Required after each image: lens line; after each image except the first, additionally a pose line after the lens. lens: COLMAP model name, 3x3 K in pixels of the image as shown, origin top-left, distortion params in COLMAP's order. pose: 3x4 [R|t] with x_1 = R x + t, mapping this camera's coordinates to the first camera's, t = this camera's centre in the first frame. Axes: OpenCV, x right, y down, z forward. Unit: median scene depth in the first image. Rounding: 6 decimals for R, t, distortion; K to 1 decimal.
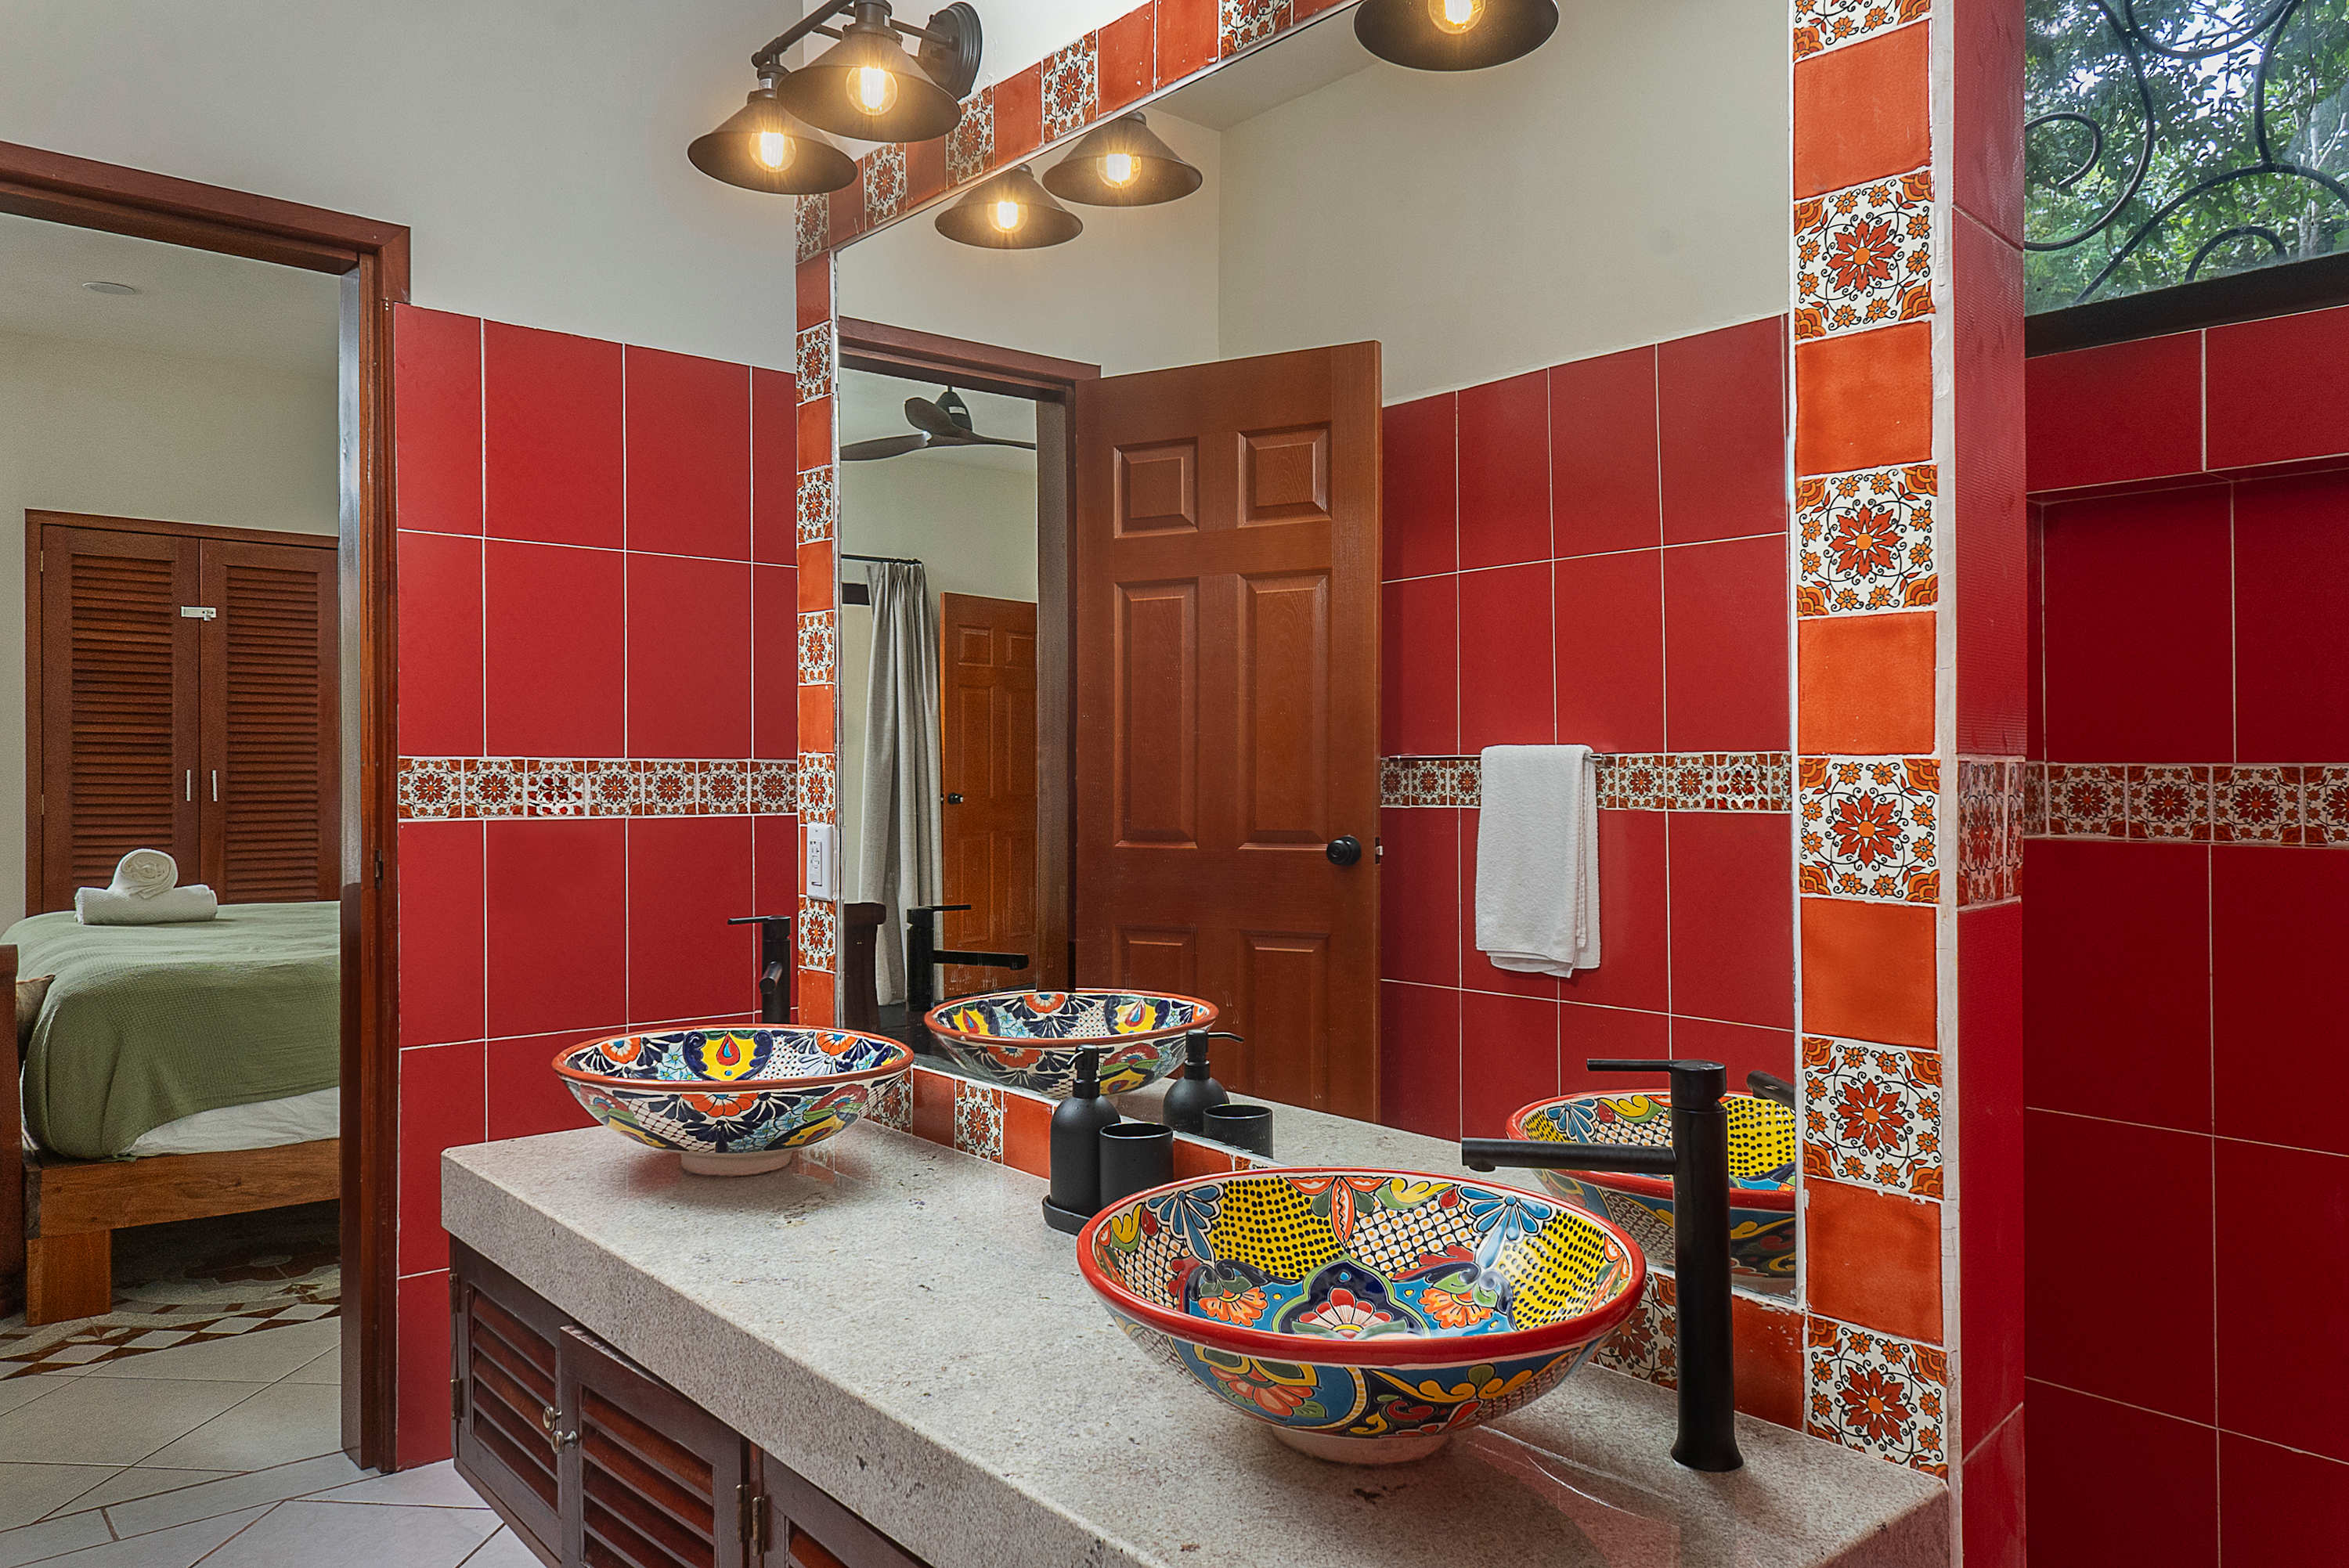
lens RADIAL K [[1638.2, 0, 1172.7], [0, 1638.2, 782.3], [0, 0, 1]] dist [-0.007380, -0.006497]
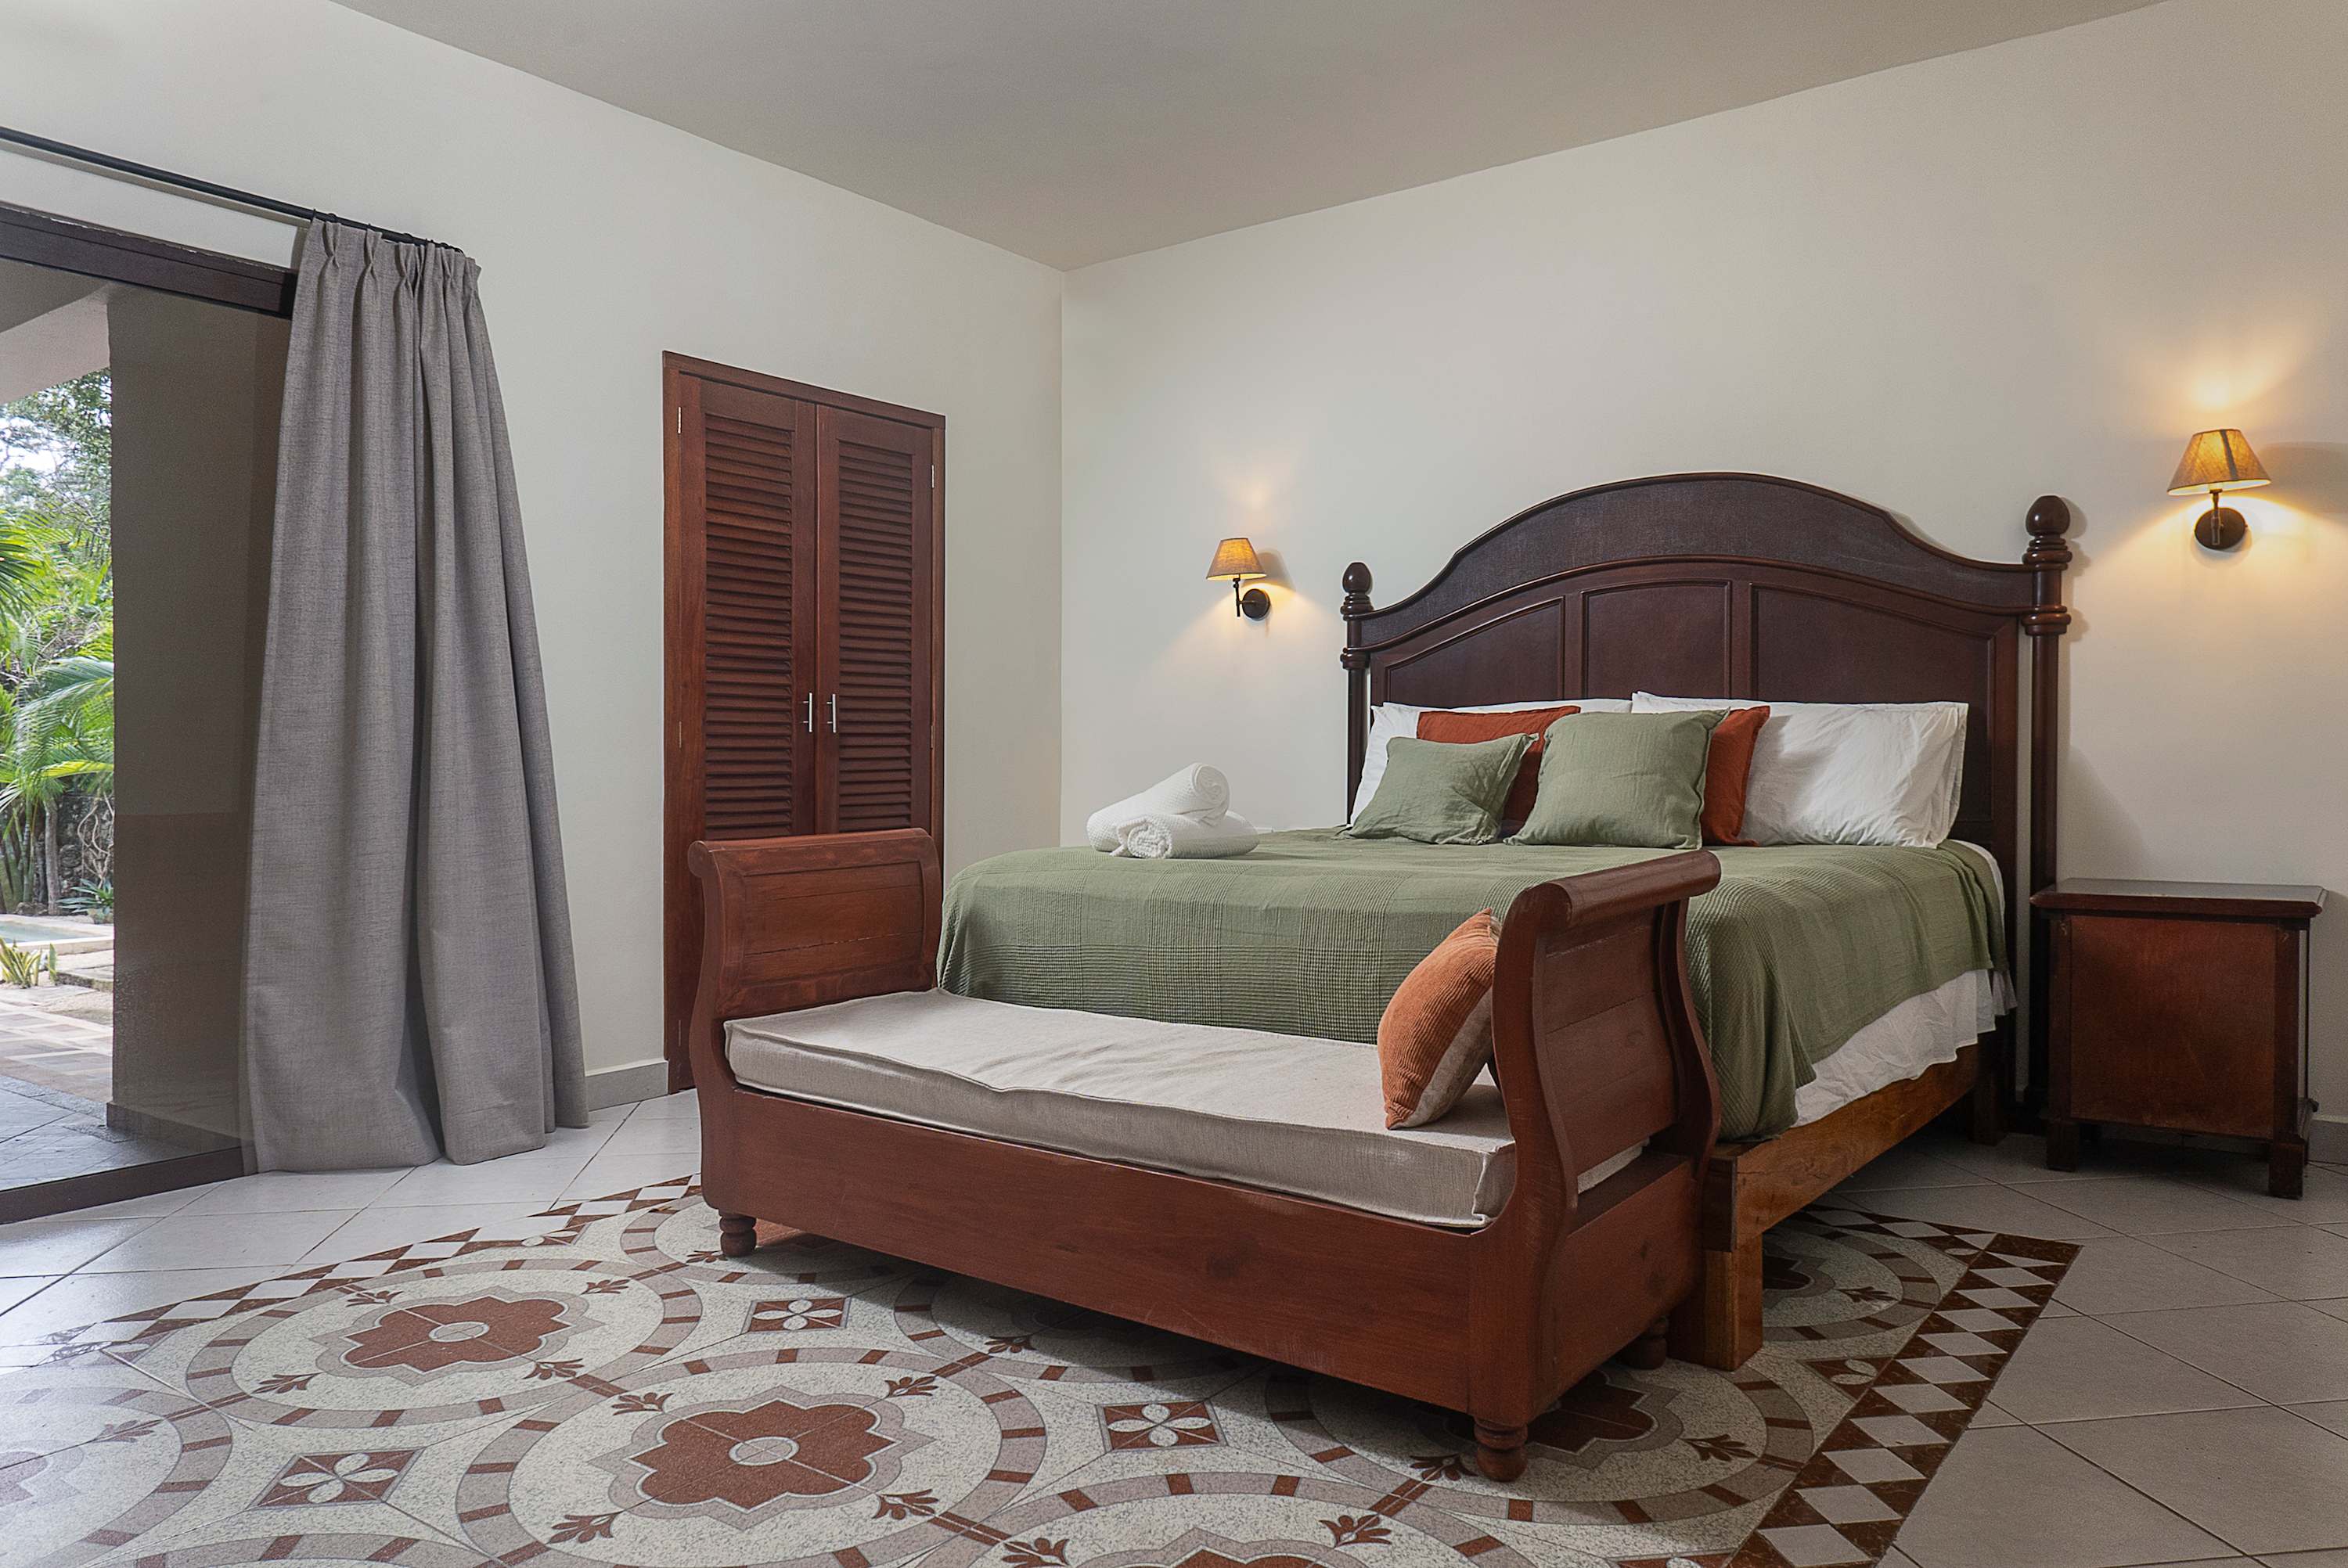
lens RADIAL K [[1637.5, 0, 1170.0], [0, 1637.5, 775.6], [0, 0, 1]] dist [-0.007380, -0.006497]
pose [[0.976540, -0.015382, 0.214785, -0.639424], [0.013848, 0.999867, 0.008645, 0.030149], [-0.214889, -0.005468, 0.976623, 0.189415]]
